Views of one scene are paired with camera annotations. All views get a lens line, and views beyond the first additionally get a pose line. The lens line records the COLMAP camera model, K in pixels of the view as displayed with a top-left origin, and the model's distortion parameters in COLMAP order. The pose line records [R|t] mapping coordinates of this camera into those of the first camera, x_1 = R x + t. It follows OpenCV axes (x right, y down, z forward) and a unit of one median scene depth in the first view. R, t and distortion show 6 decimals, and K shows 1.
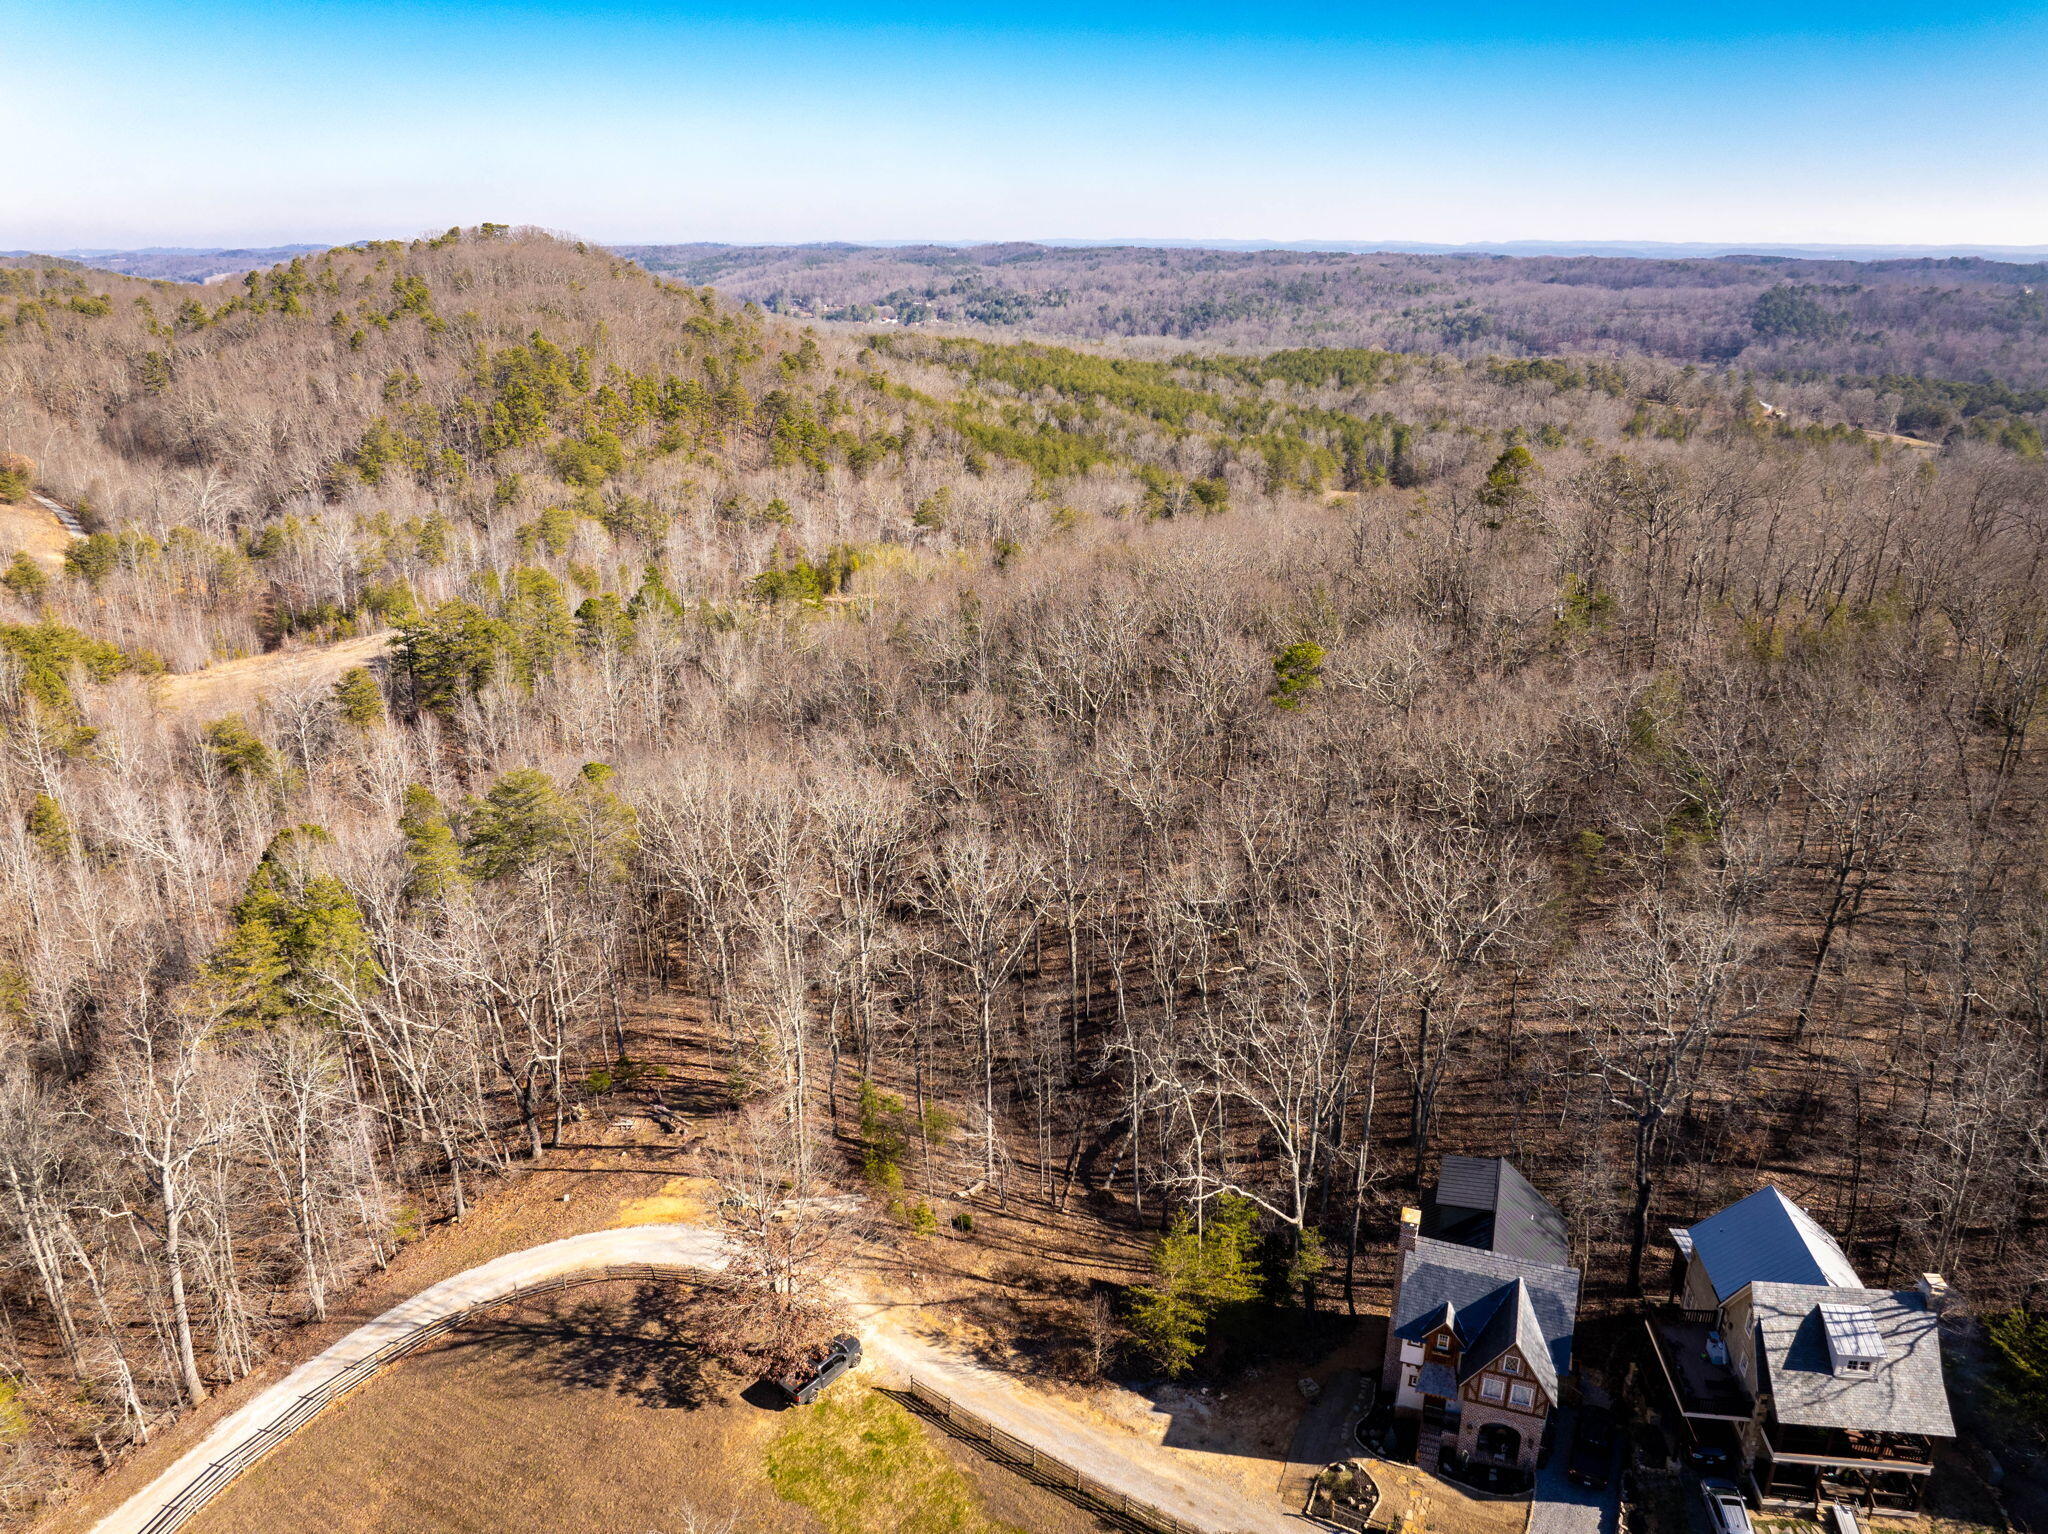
lens RADIAL K [[1433.8, 0, 1024.0], [0, 1433.8, 767.0], [0, 0, 1]] dist [-0.039733, 0.007905]
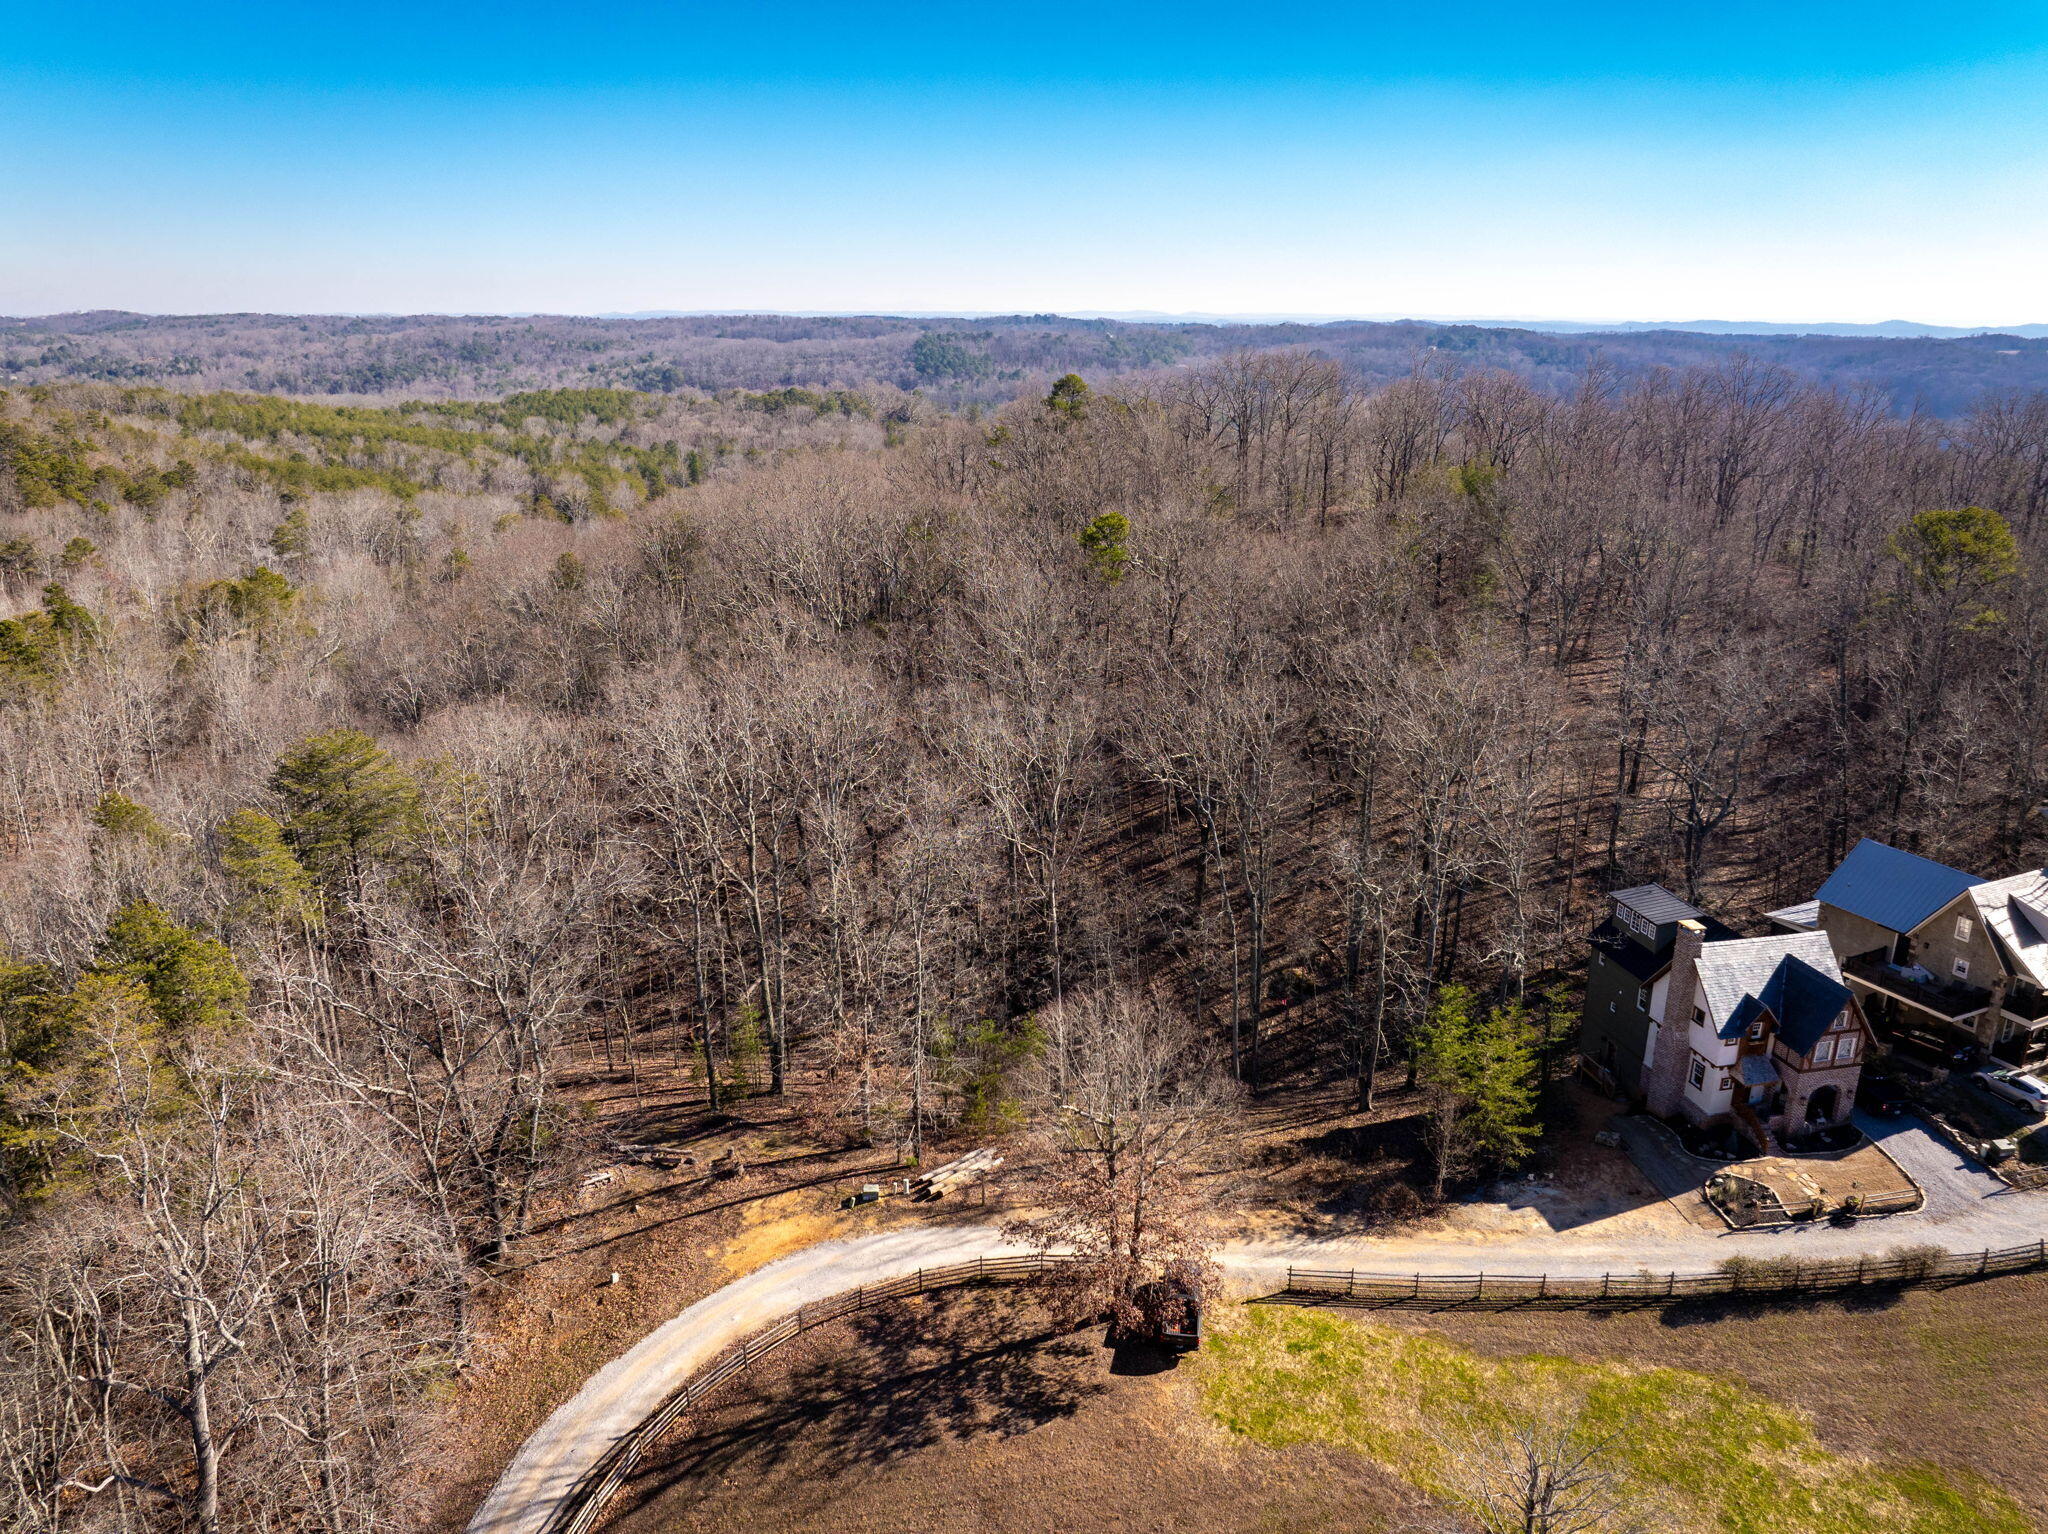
lens RADIAL K [[1433.8, 0, 1024.0], [0, 1433.8, 767.0], [0, 0, 1]] dist [-0.039733, 0.007905]
pose [[0.846591, -0.156162, 0.508819, -0.512556], [0.178684, 0.983895, 0.004668, 0.093097], [-0.501354, 0.086967, 0.860861, 0.289816]]
